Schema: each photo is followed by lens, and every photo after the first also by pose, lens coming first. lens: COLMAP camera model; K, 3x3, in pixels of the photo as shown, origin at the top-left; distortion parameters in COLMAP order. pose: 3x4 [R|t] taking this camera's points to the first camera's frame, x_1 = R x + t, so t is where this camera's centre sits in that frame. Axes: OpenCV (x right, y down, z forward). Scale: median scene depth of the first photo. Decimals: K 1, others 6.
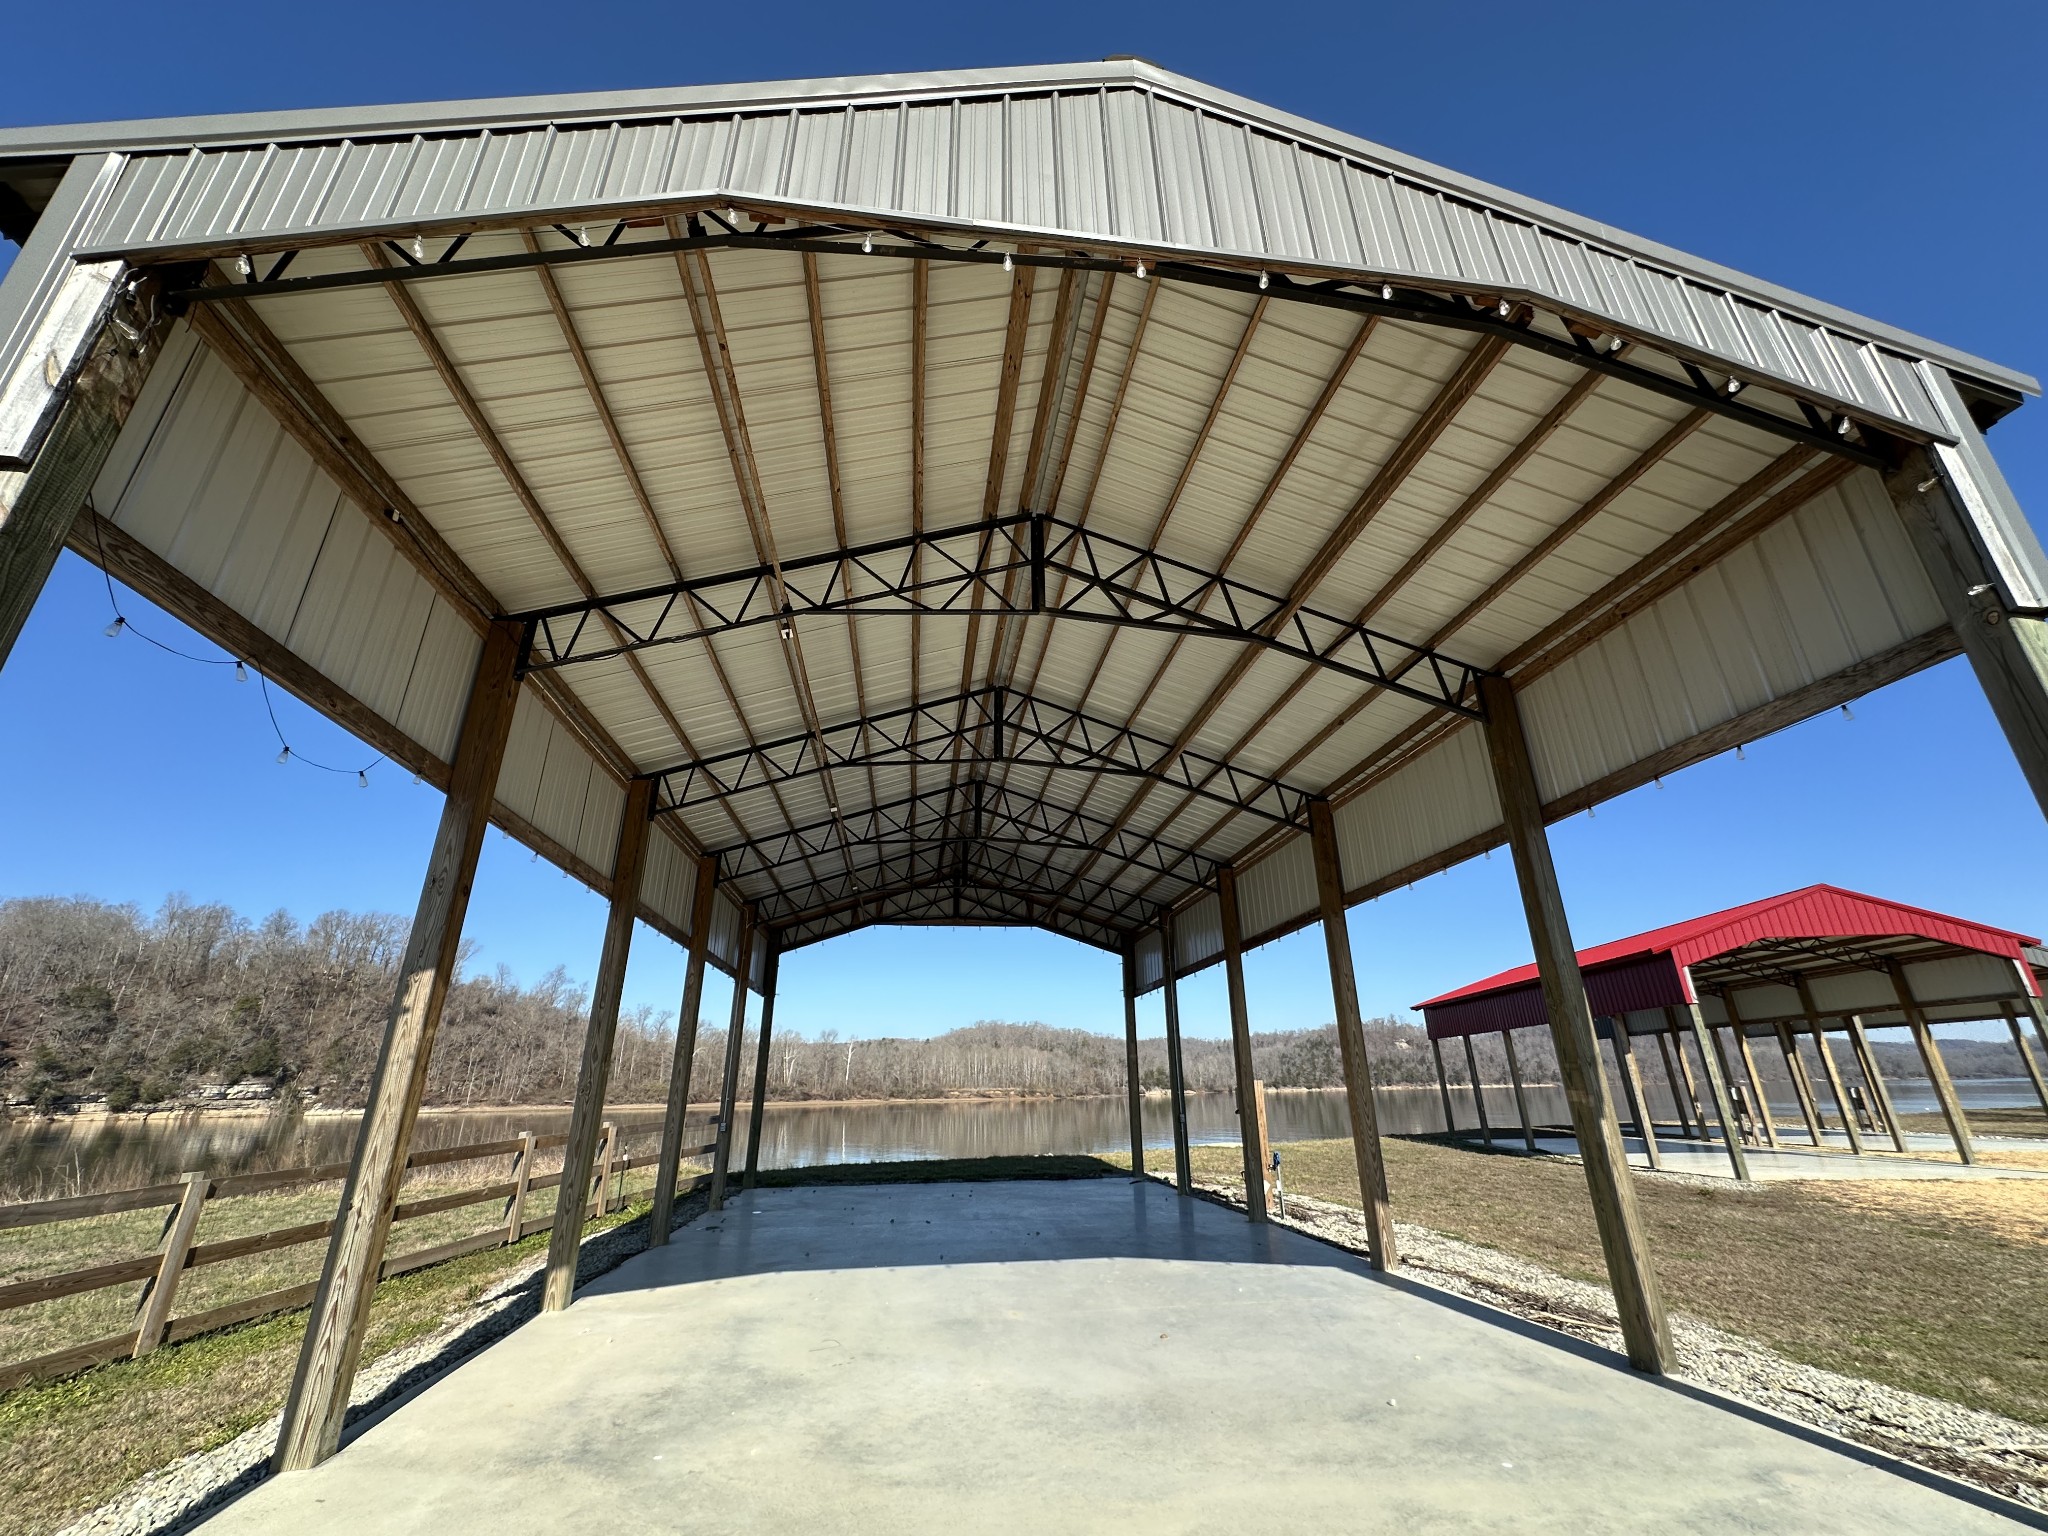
lens RADIAL K [[813.0, 0, 1025.9], [0, 813.0, 767.7], [0, 0, 1]] dist [-0.002504, 0.000945]
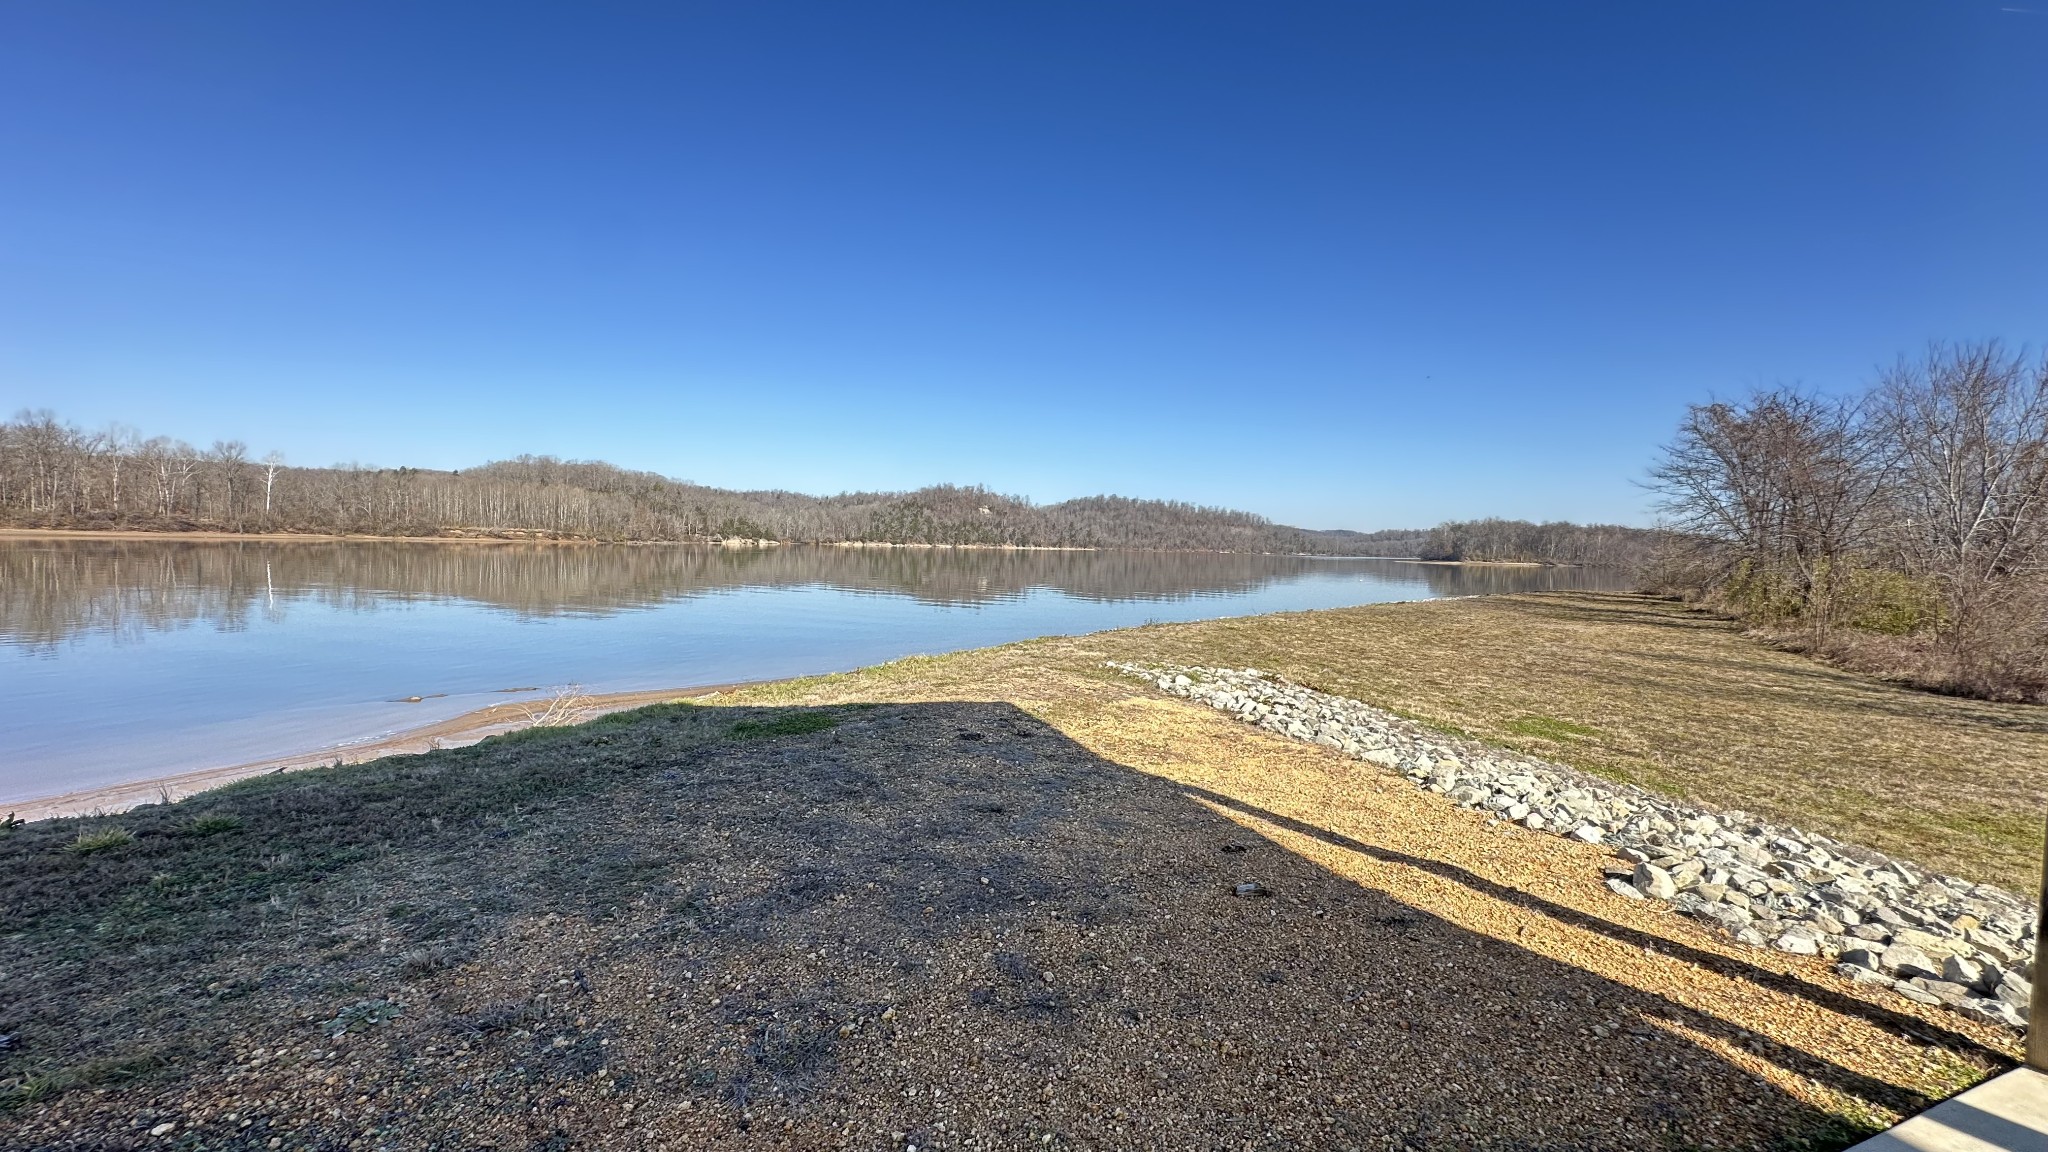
lens RADIAL K [[814.7, 0, 1026.6], [0, 814.7, 574.9], [0, 0, 1]] dist [-0.002251, 0.000262]
pose [[0.897077, 0.021965, 0.441329, 0.064114], [-0.198811, 0.912024, 0.358728, 0.031200], [-0.394623, -0.409547, 0.822523, 0.080191]]
